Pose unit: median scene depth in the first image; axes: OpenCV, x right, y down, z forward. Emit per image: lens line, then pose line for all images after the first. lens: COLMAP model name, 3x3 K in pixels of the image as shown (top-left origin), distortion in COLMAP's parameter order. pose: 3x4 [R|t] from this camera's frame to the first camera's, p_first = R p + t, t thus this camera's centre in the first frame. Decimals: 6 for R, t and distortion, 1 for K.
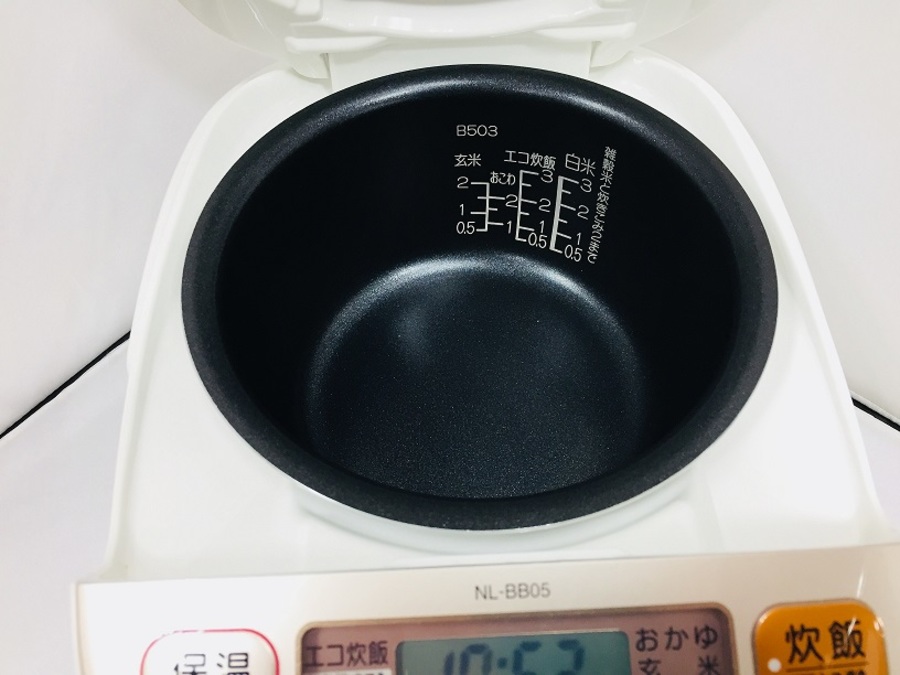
lens RADIAL K [[772.2, 0, 450.8], [0, 772.2, 338.9], [0, 0, 1]] dist [0.056720, -0.062579]
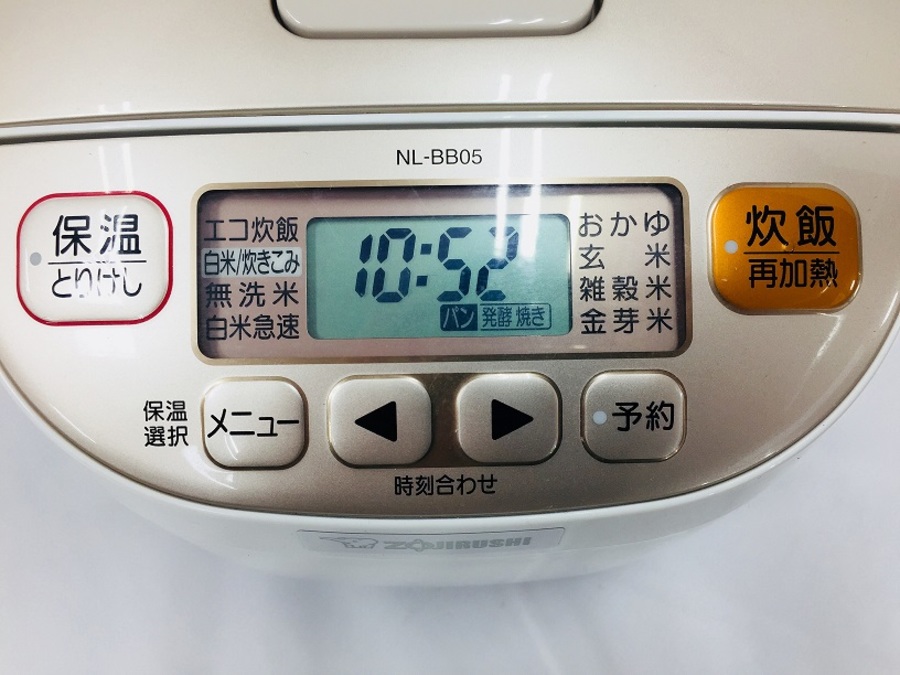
lens RADIAL K [[772.2, 0, 447.6], [0, 772.2, 334.7], [0, 0, 1]] dist [0.056720, -0.062579]
pose [[0.999513, 0.031212, 0.000035, 0.094277], [-0.031042, 0.993968, 0.105189, 0.428148], [0.003248, -0.105139, 0.994452, 0.109341]]
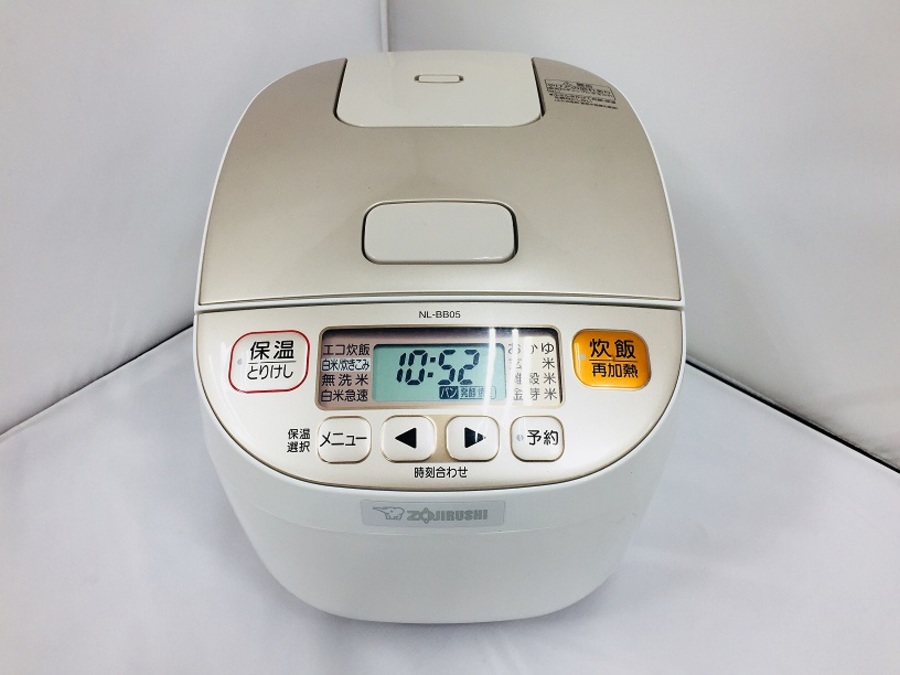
lens RADIAL K [[772.2, 0, 445.4], [0, 772.2, 338.2], [0, 0, 1]] dist [0.056720, -0.062579]
pose [[0.999114, 0.034704, -0.023817, 0.136604], [-0.039542, 0.967812, -0.248548, 0.820954], [0.014425, 0.249270, 0.968327, -0.734591]]
